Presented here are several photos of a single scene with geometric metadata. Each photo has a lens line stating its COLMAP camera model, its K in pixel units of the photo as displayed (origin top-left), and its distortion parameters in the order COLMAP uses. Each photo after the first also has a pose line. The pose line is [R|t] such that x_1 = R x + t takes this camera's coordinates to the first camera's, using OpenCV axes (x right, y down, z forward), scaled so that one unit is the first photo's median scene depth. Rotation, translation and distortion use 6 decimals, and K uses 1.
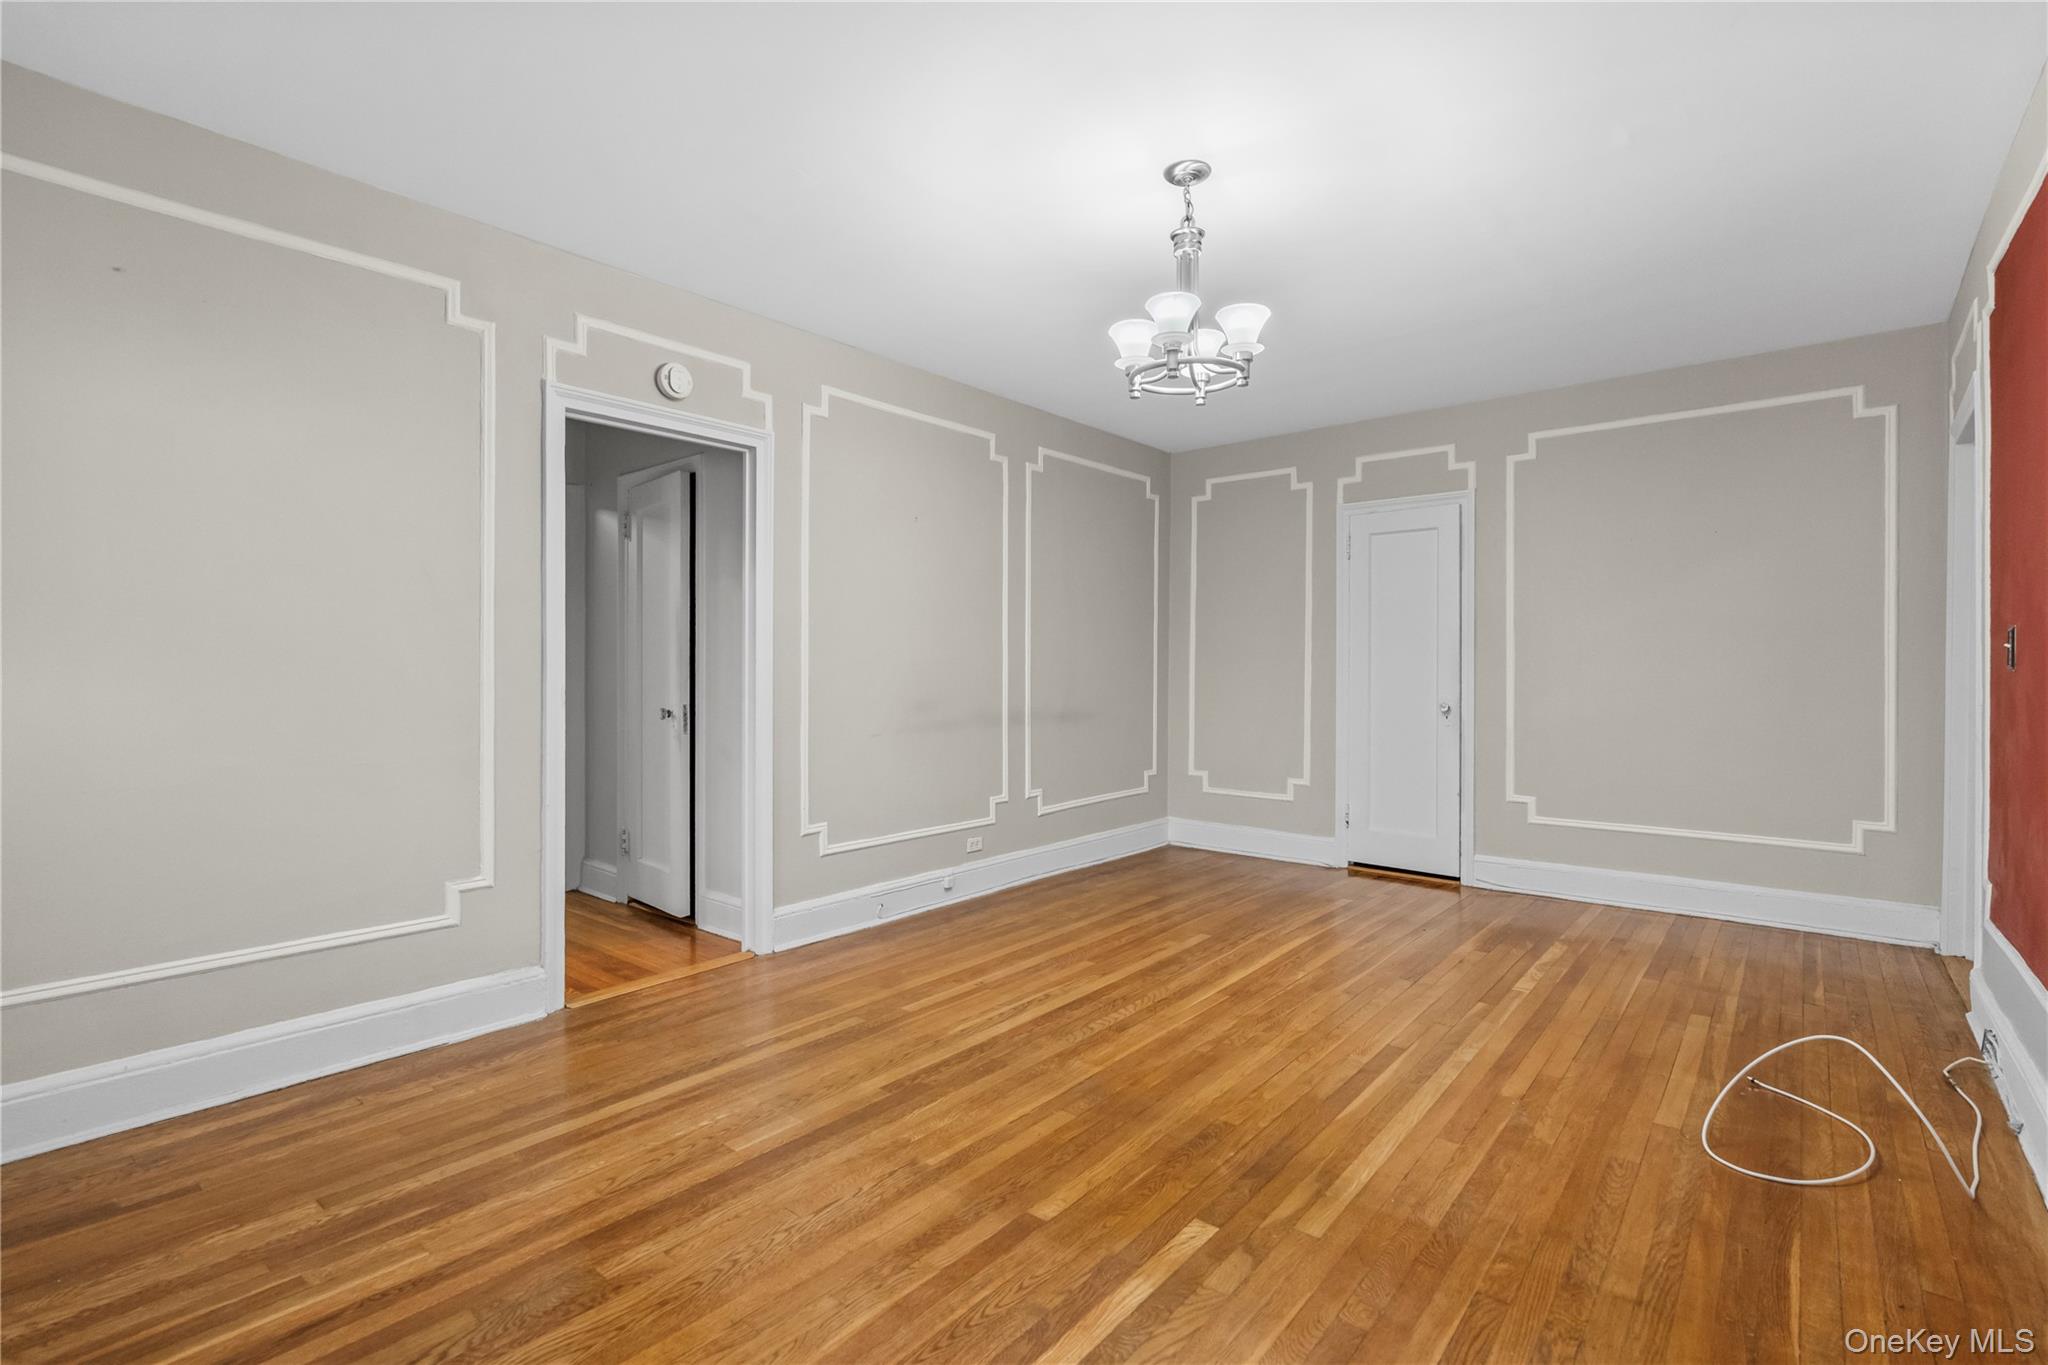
lens RADIAL K [[943.6, 0, 1015.1], [0, 943.6, 652.4], [0, 0, 1]] dist [-0.007060, 0.000902]
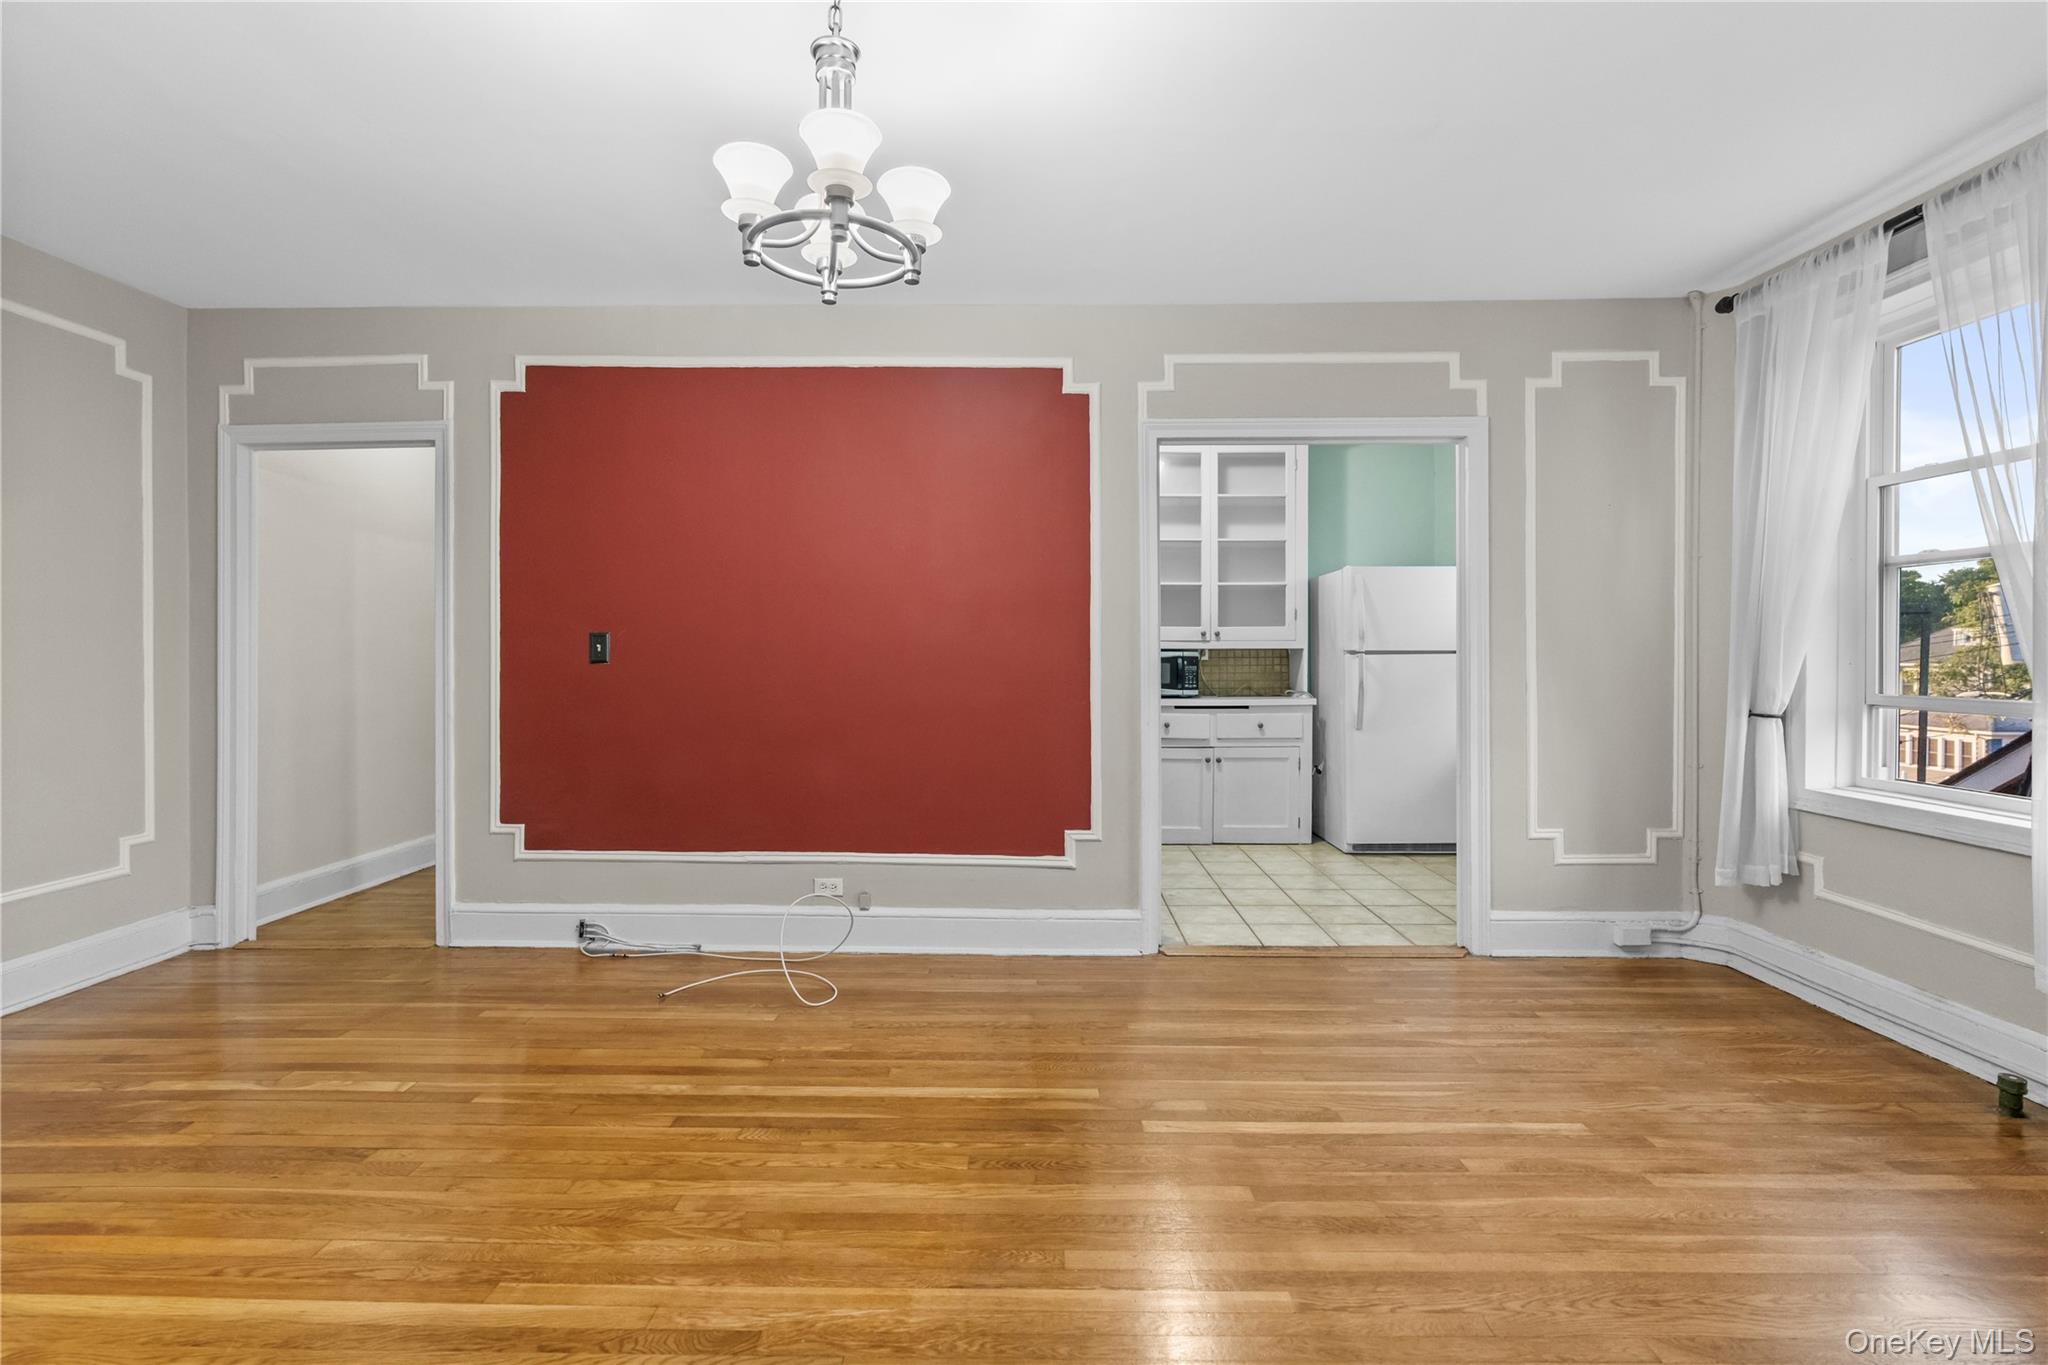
lens RADIAL K [[943.6, 0, 1015.1], [0, 943.6, 652.4], [0, 0, 1]] dist [-0.007060, 0.000902]
pose [[-0.628029, 0.001369, 0.778189, -0.407115], [-0.011277, 0.999877, -0.010860, 0.009573], [-0.778108, -0.015596, -0.627937, 1.218412]]
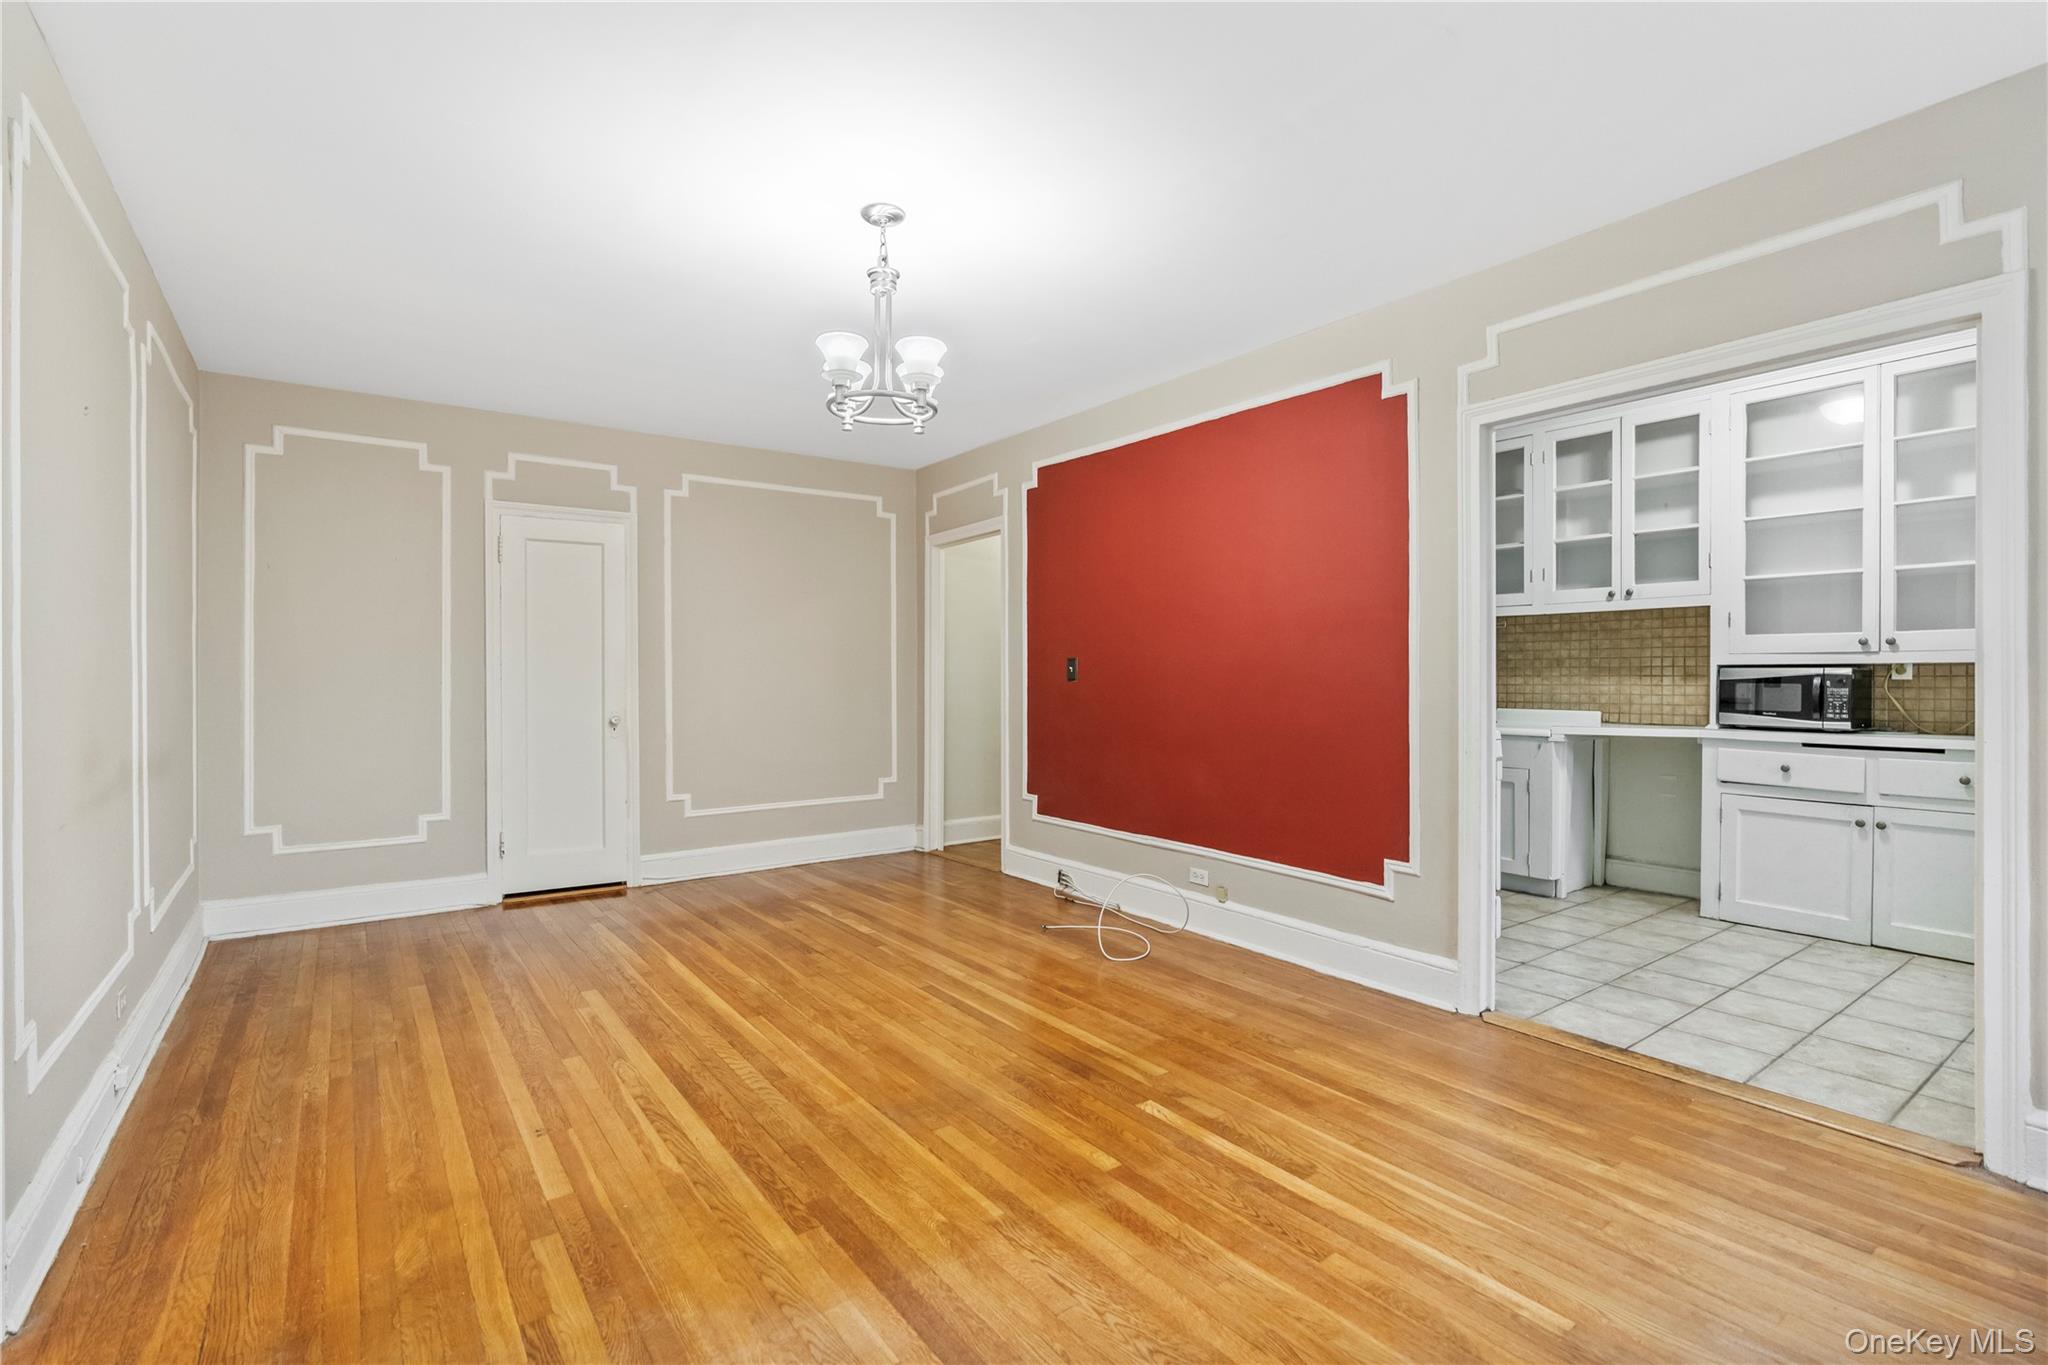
lens RADIAL K [[932.0, 0, 1016.6], [0, 932.0, 662.5], [0, 0, 1]] dist [-0.017995, 0.010378]
pose [[0.245594, 0.010074, 0.969320, -0.717880], [-0.010394, 0.999916, -0.007759, -0.001482], [-0.969317, -0.008170, 0.245678, 0.550342]]
